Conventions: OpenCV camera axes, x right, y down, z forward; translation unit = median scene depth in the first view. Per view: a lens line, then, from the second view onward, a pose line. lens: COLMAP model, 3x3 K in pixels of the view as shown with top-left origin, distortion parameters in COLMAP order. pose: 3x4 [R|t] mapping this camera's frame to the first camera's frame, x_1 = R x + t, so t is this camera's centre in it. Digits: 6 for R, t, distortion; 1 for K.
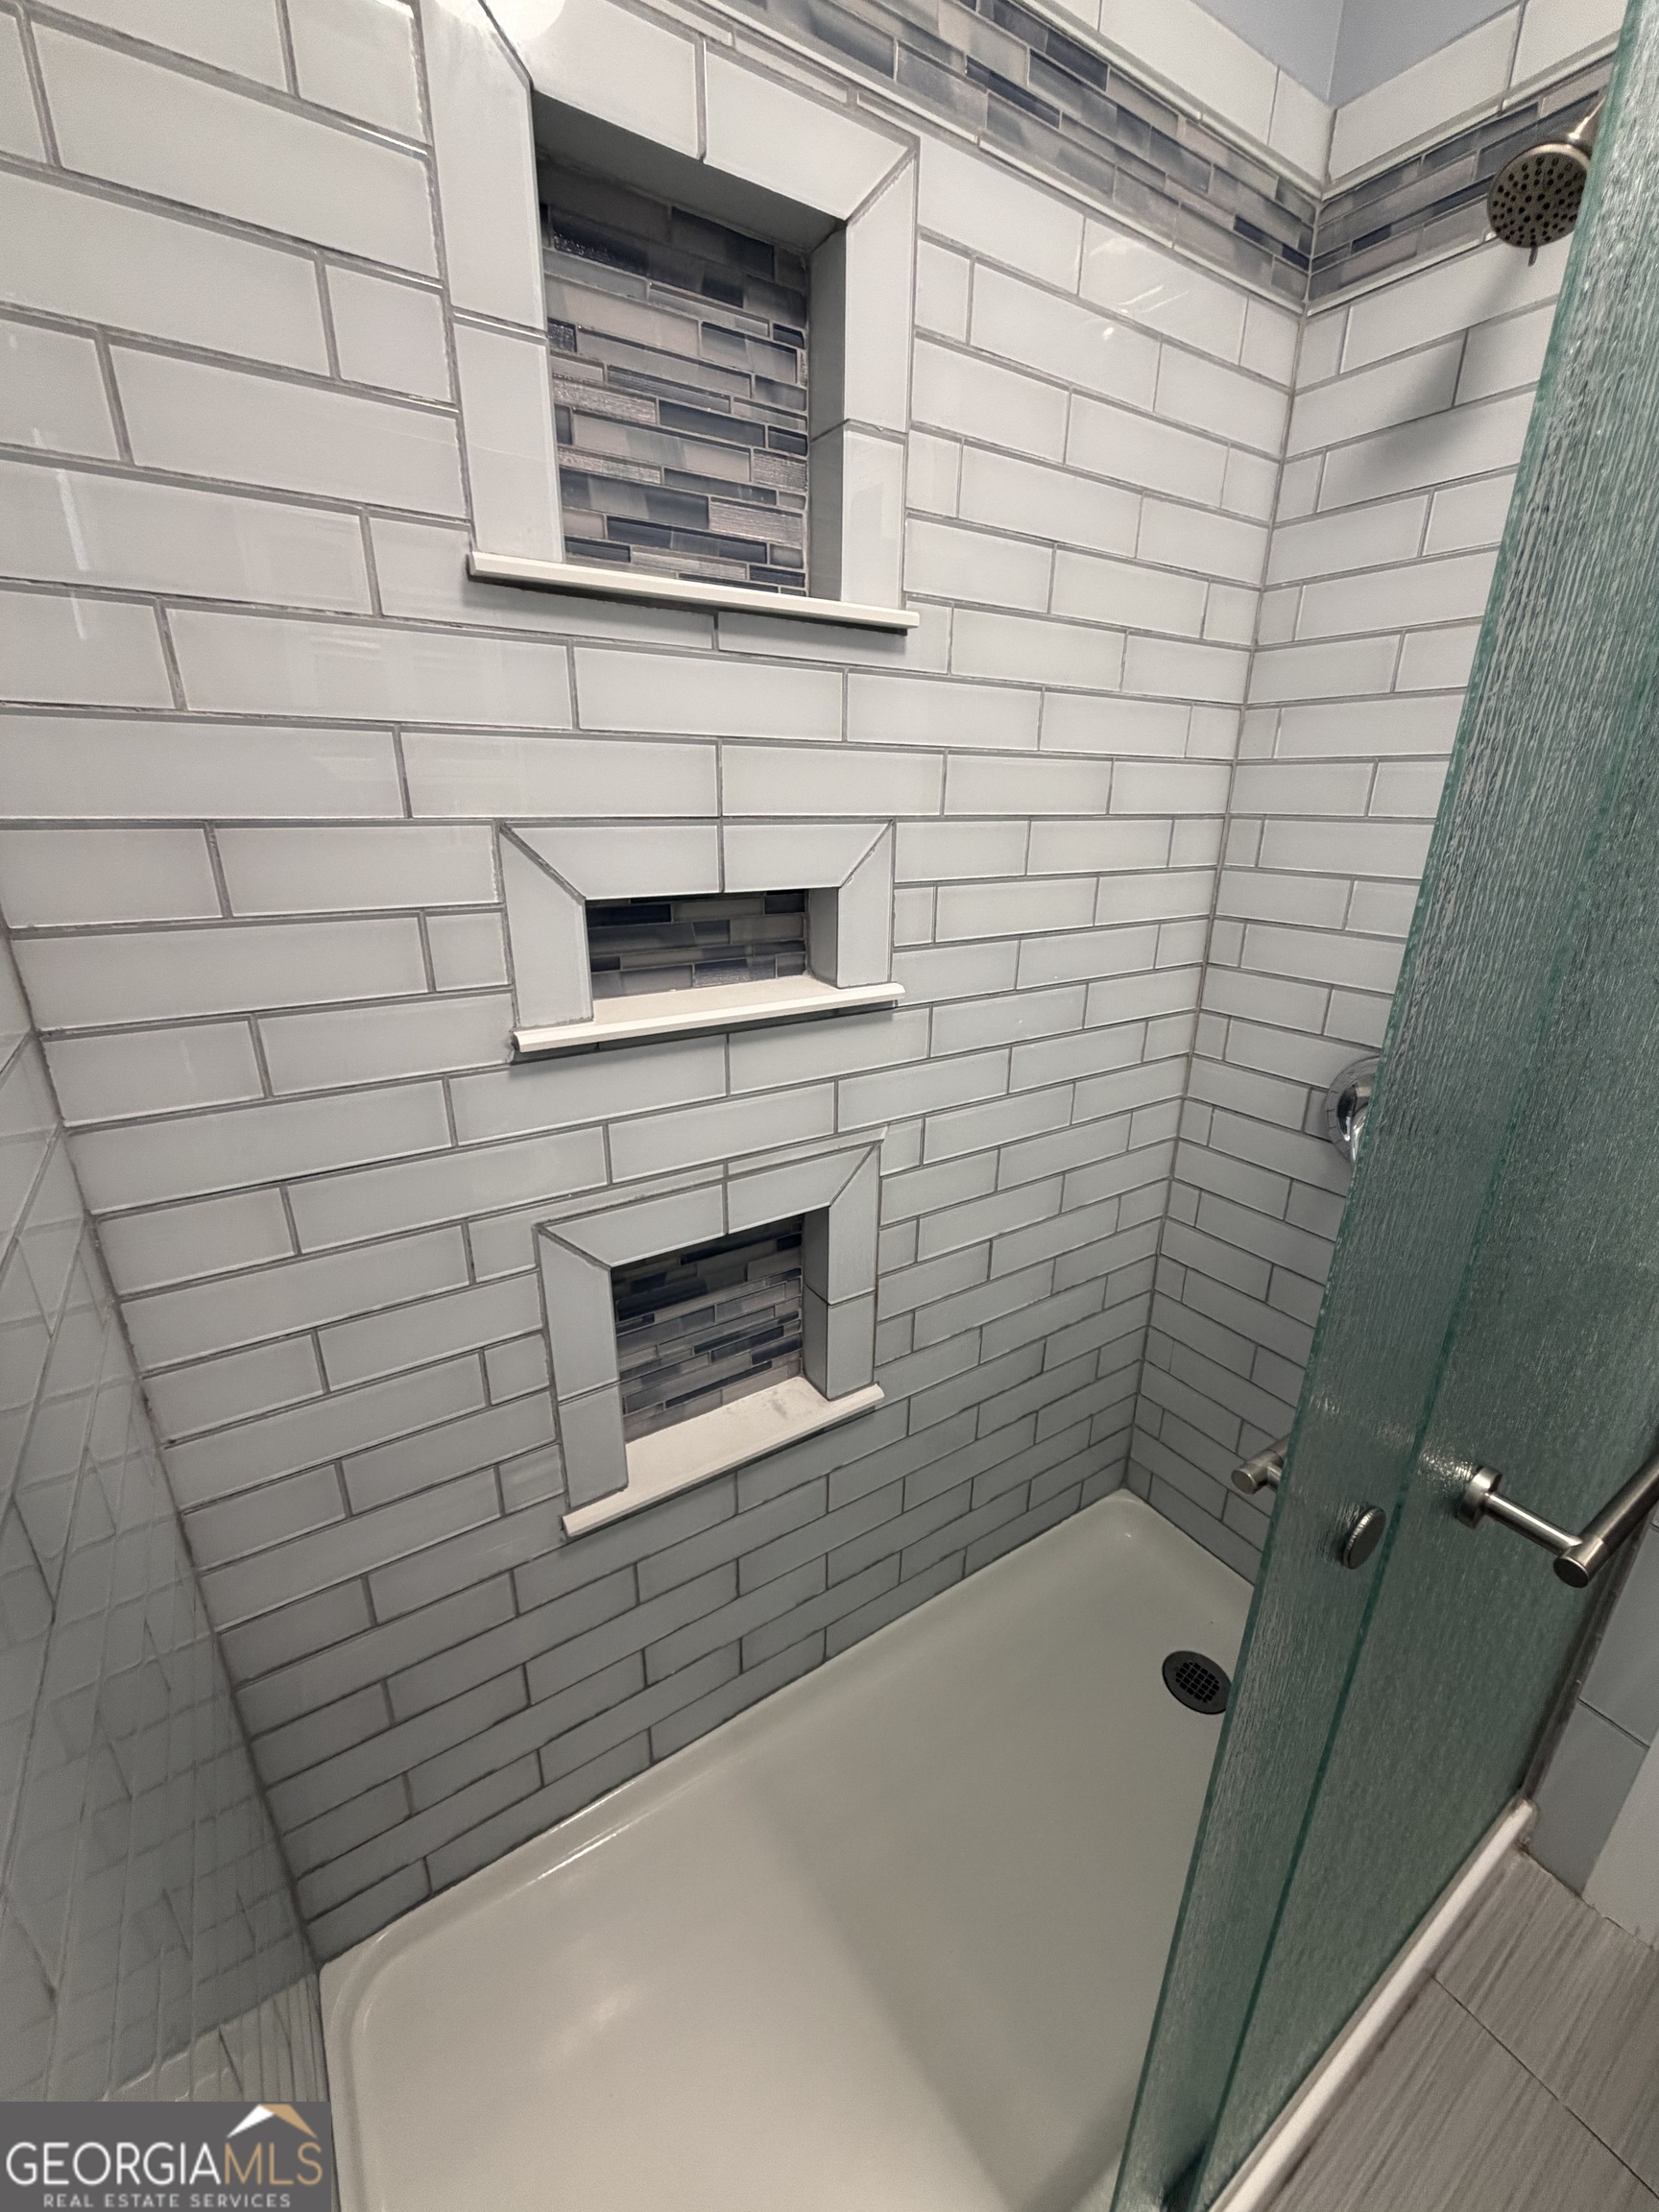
lens RADIAL K [[879.2, 0, 831.1], [0, 879.2, 1106.5], [0, 0, 1]] dist [0.000143, -0.000056]
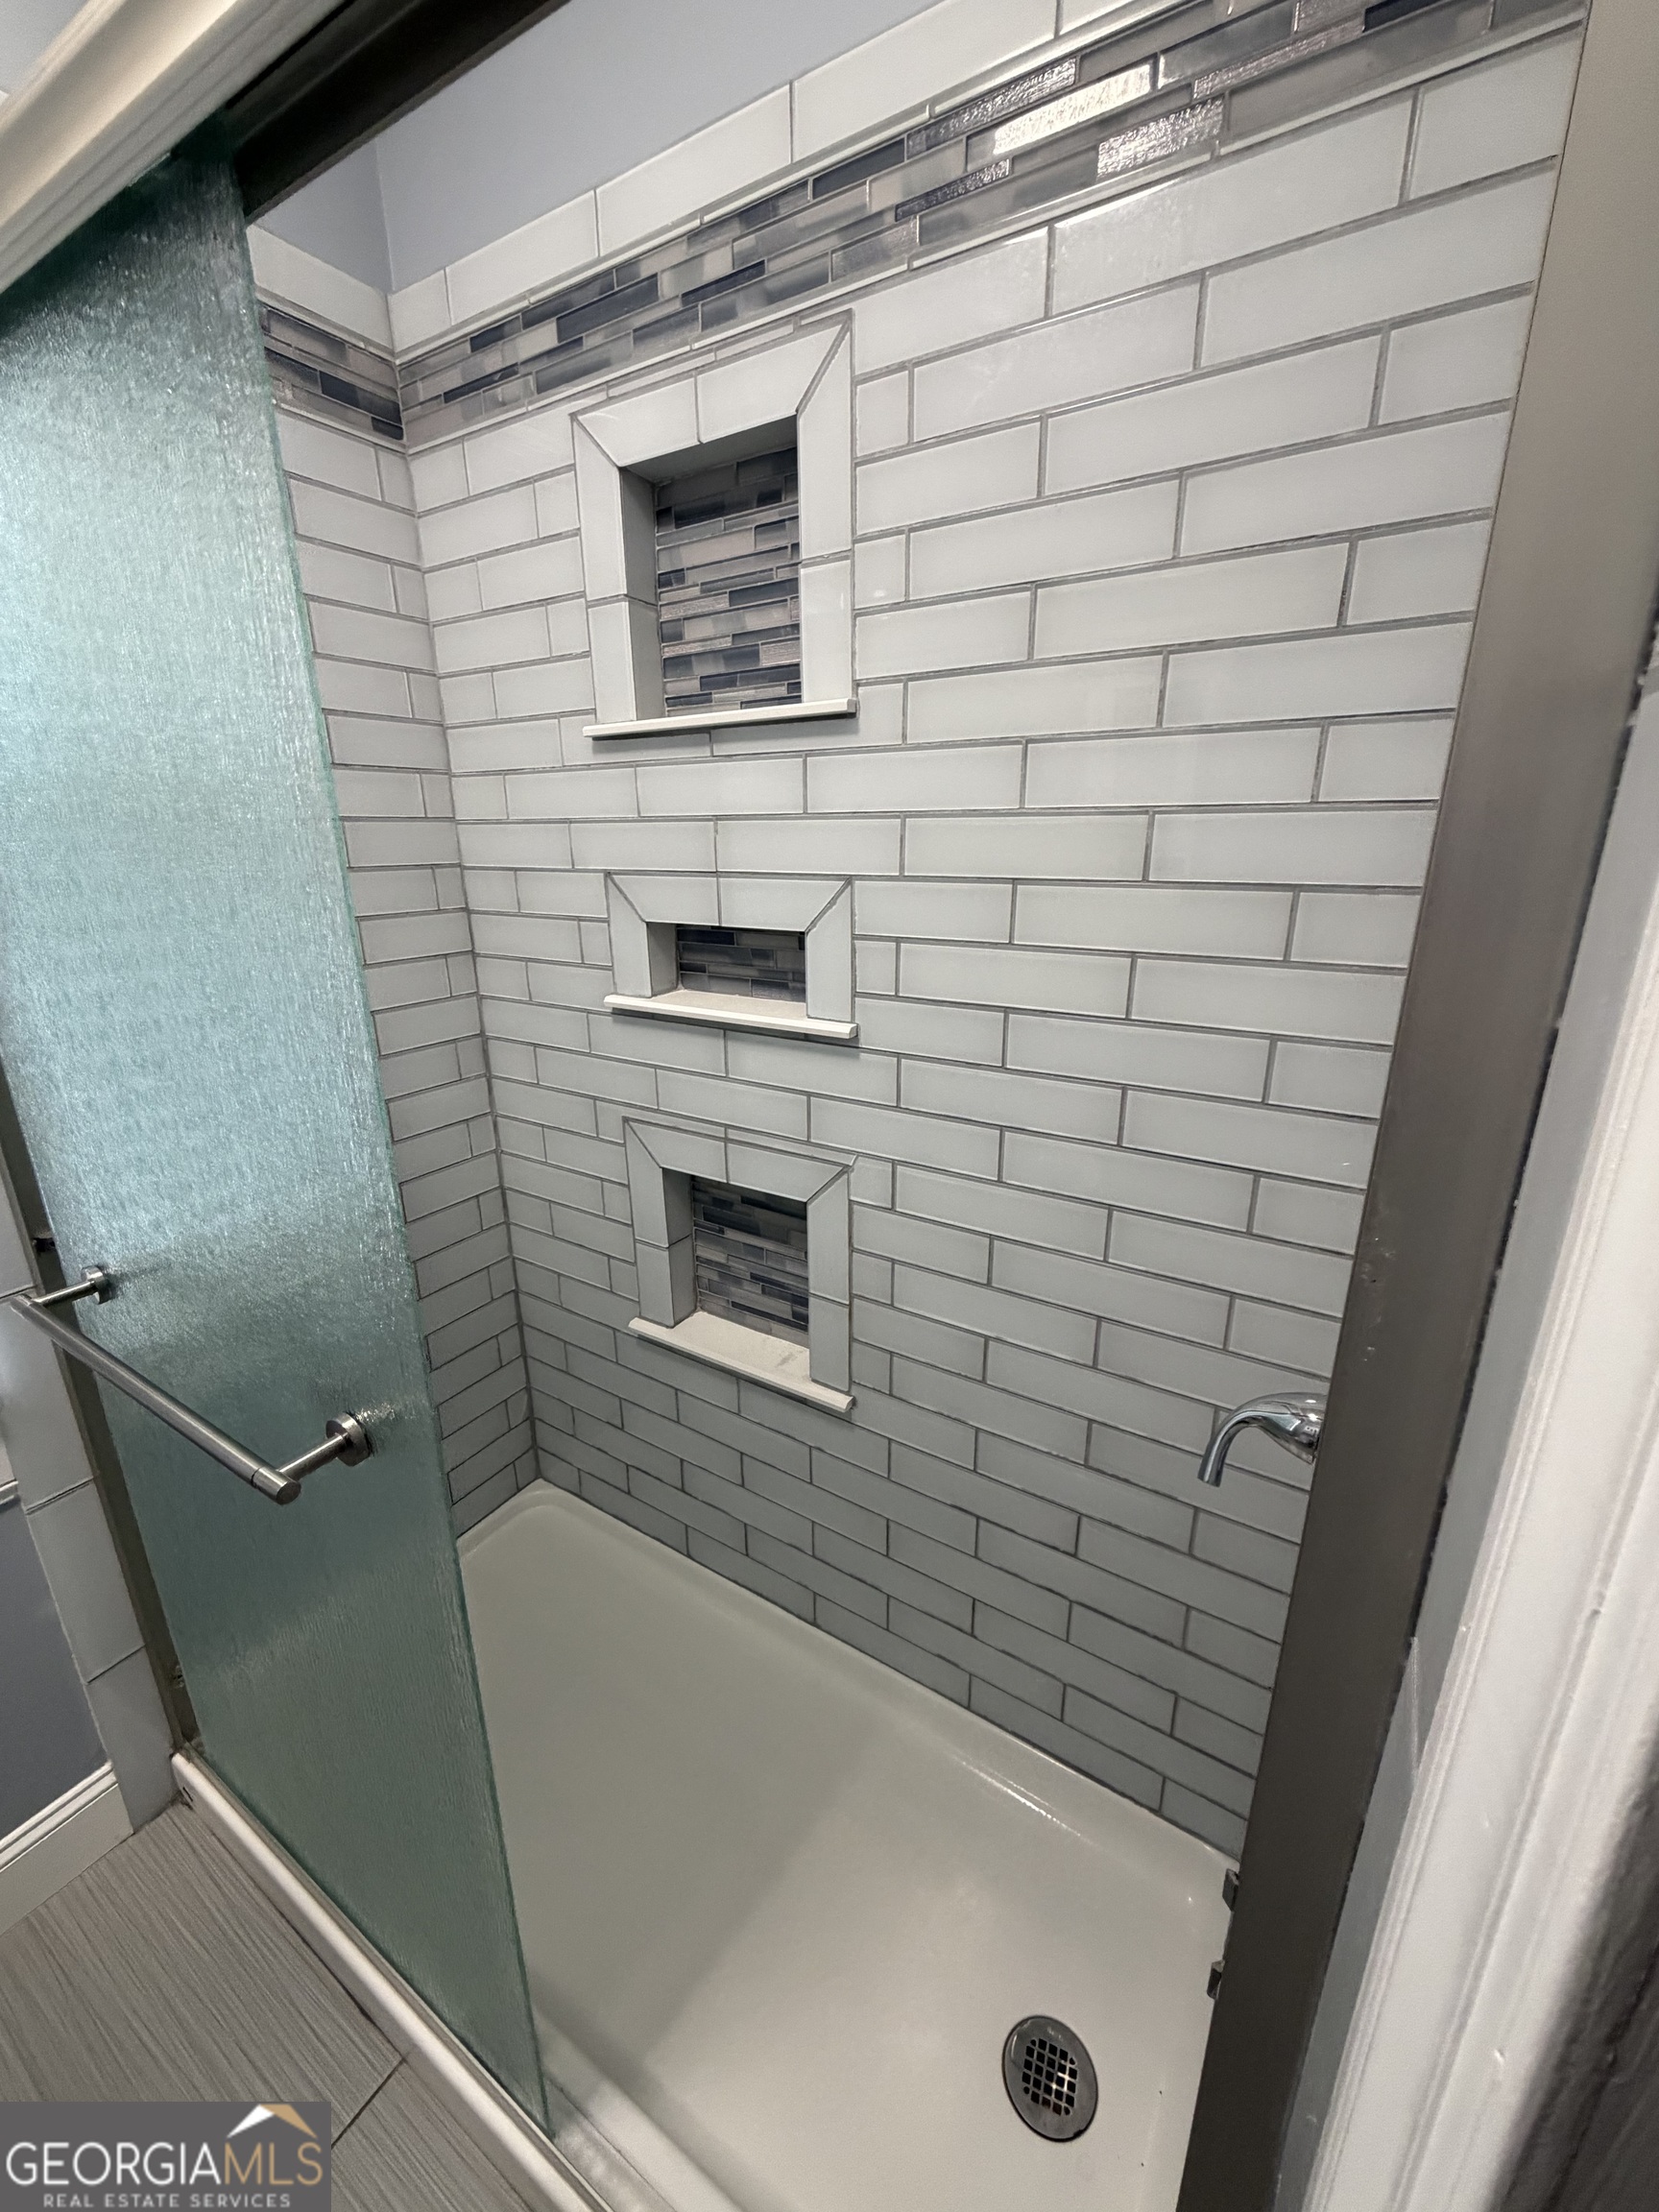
lens RADIAL K [[879.2, 0, 831.1], [0, 879.2, 1106.5], [0, 0, 1]] dist [0.000143, -0.000056]
pose [[0.415233, 0.256208, -0.872891, 1.170886], [-0.296679, 0.945200, 0.136303, -0.206987], [0.859979, 0.202371, 0.468490, 0.540708]]
